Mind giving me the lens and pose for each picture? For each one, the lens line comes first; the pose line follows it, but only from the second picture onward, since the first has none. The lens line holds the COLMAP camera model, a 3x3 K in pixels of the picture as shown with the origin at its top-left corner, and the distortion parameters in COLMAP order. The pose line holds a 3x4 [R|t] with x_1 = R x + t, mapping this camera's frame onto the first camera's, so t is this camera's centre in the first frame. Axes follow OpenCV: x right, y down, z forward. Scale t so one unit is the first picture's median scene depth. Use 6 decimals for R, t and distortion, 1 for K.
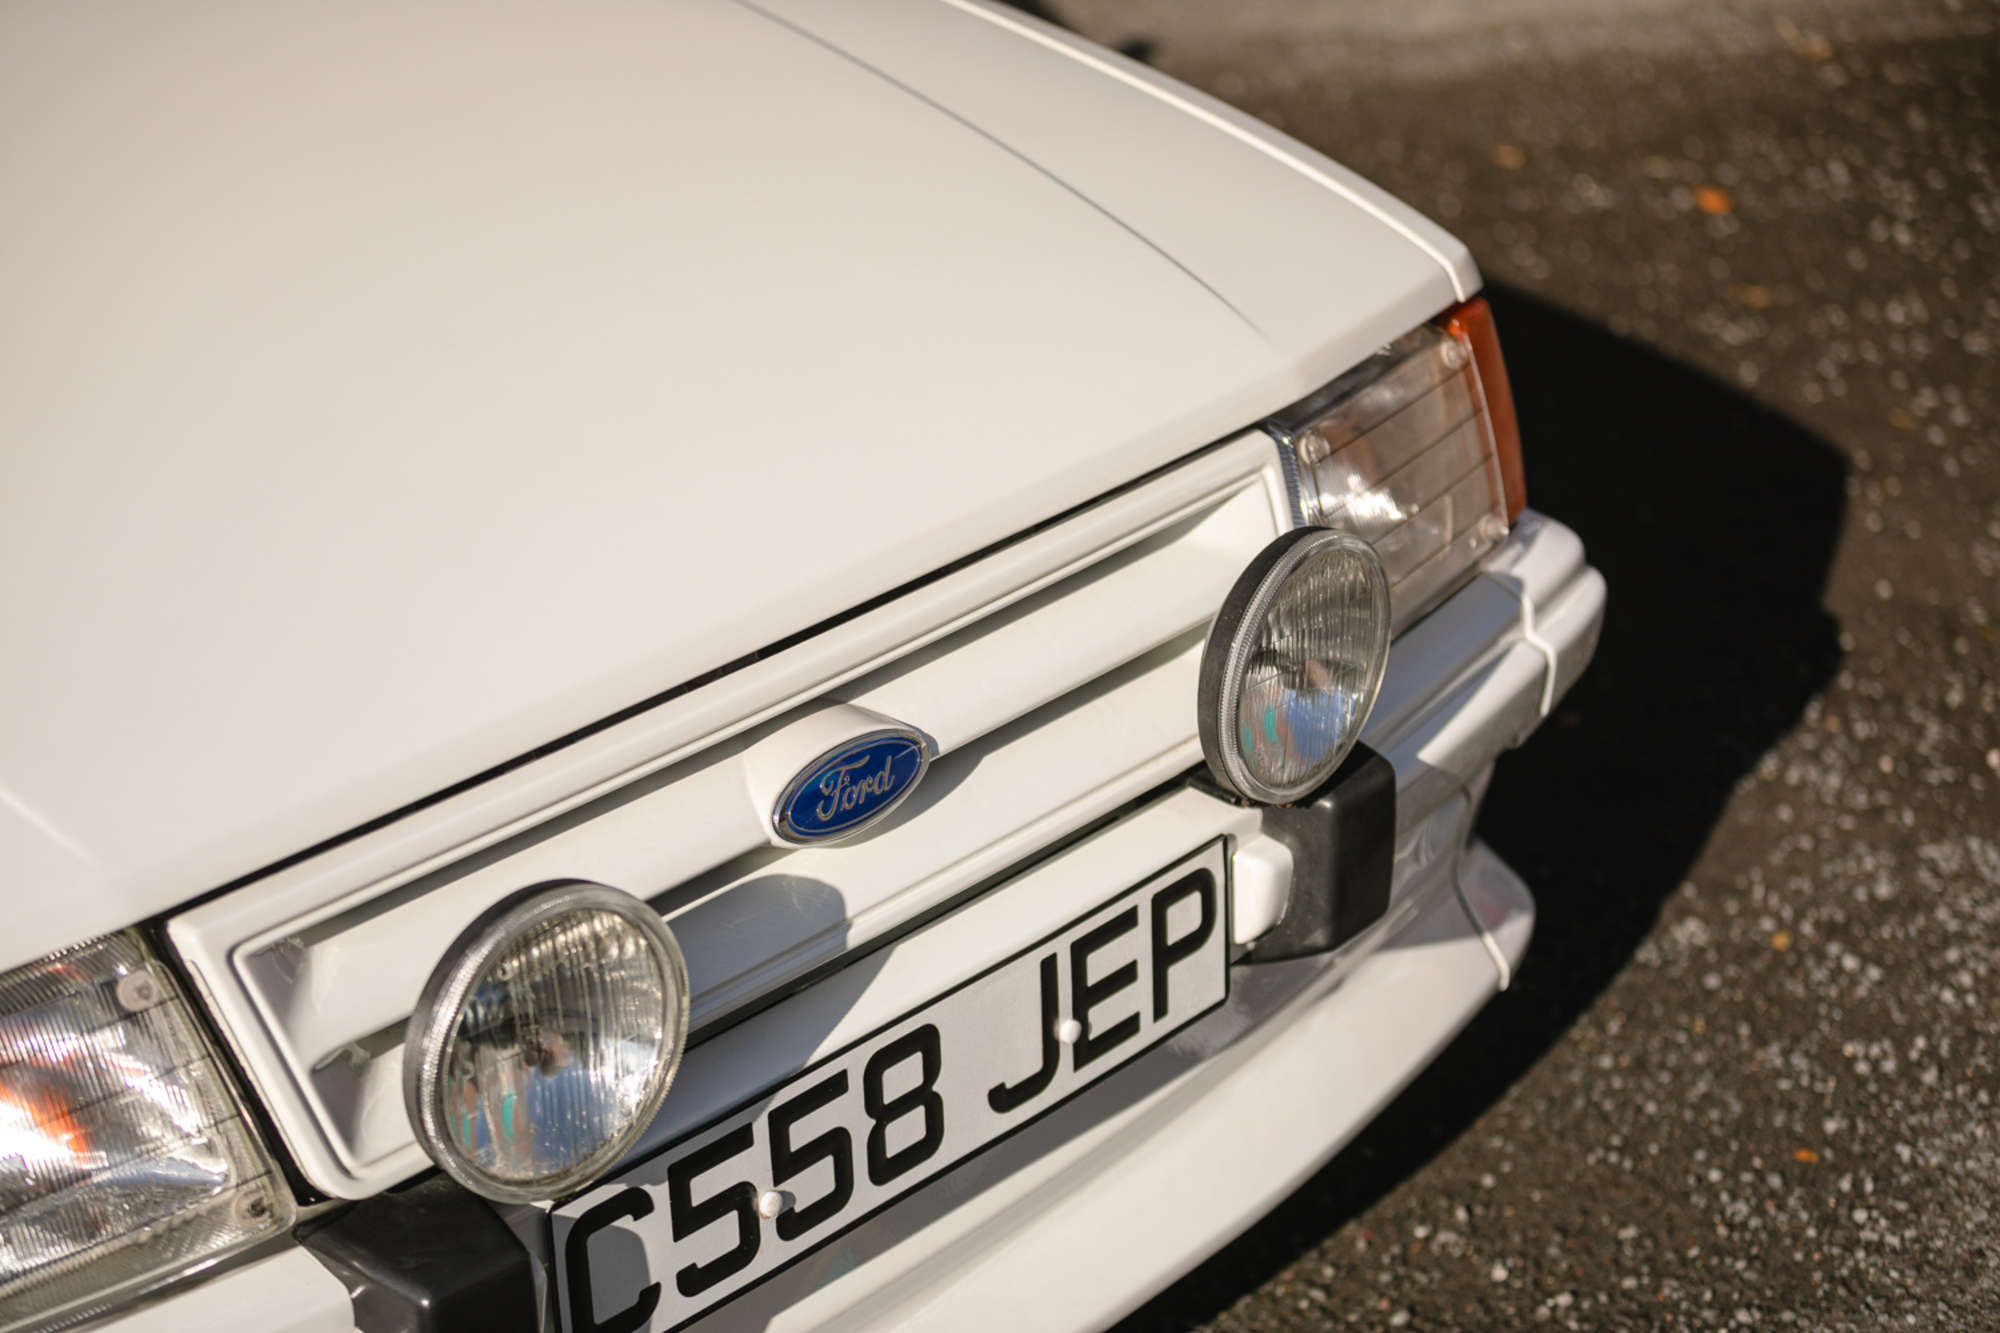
lens RADIAL K [[4132.8, 0, 1000.0], [0, 4132.8, 666.5], [0, 0, 1]] dist [-0.241822, -0.303127]
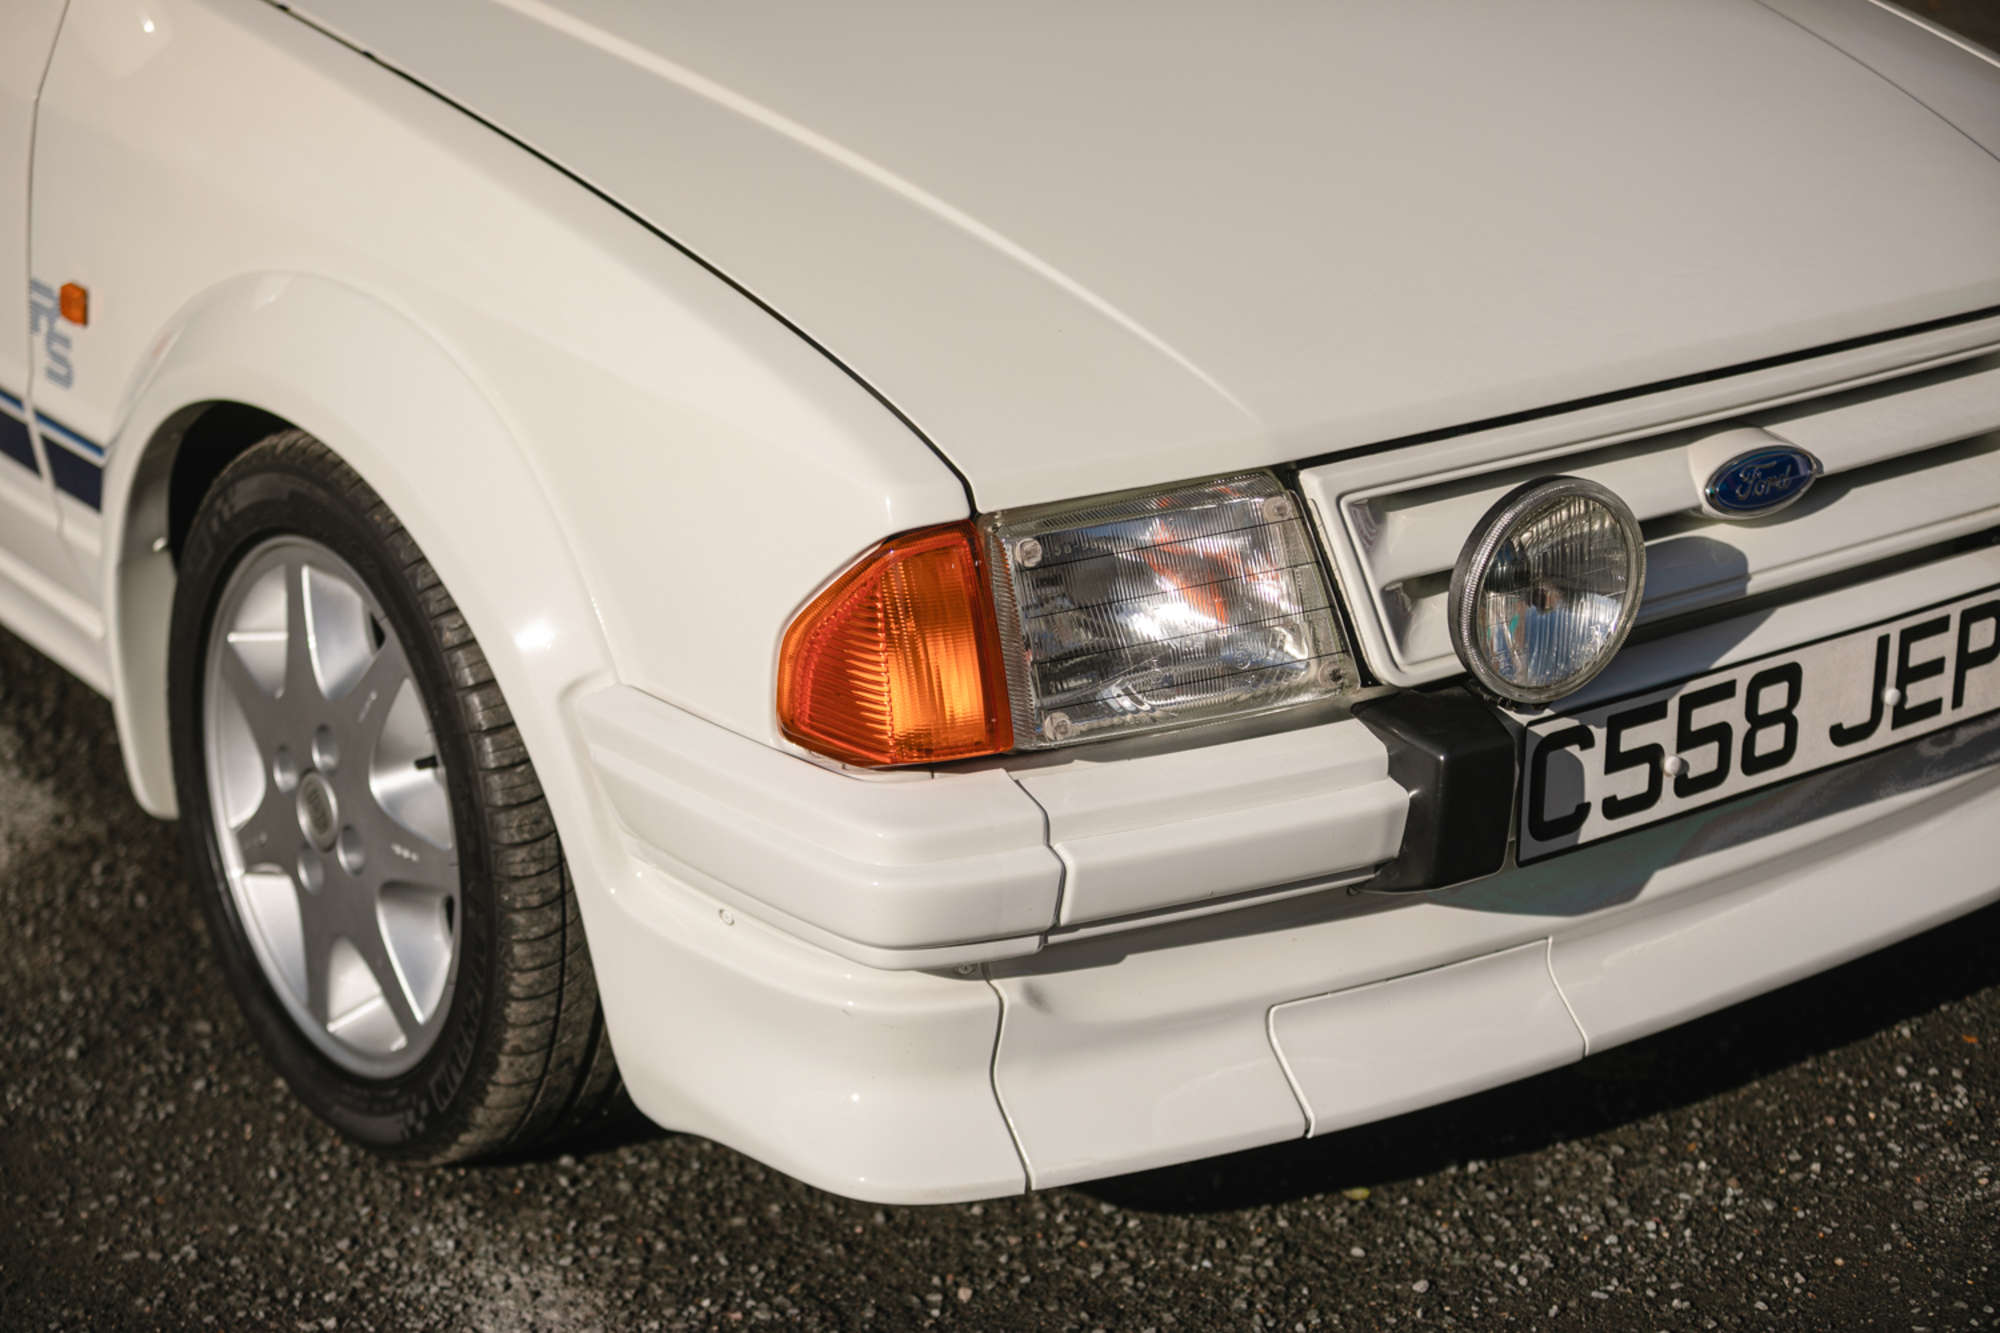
lens RADIAL K [[4132.8, 0, 1000.0], [0, 4132.8, 666.5], [0, 0, 1]] dist [-0.241822, -0.303127]
pose [[0.977201, 0.111319, -0.180794, -0.030427], [-0.120313, 0.991949, -0.039531, 0.178293], [0.174938, 0.060381, 0.982726, -0.405985]]
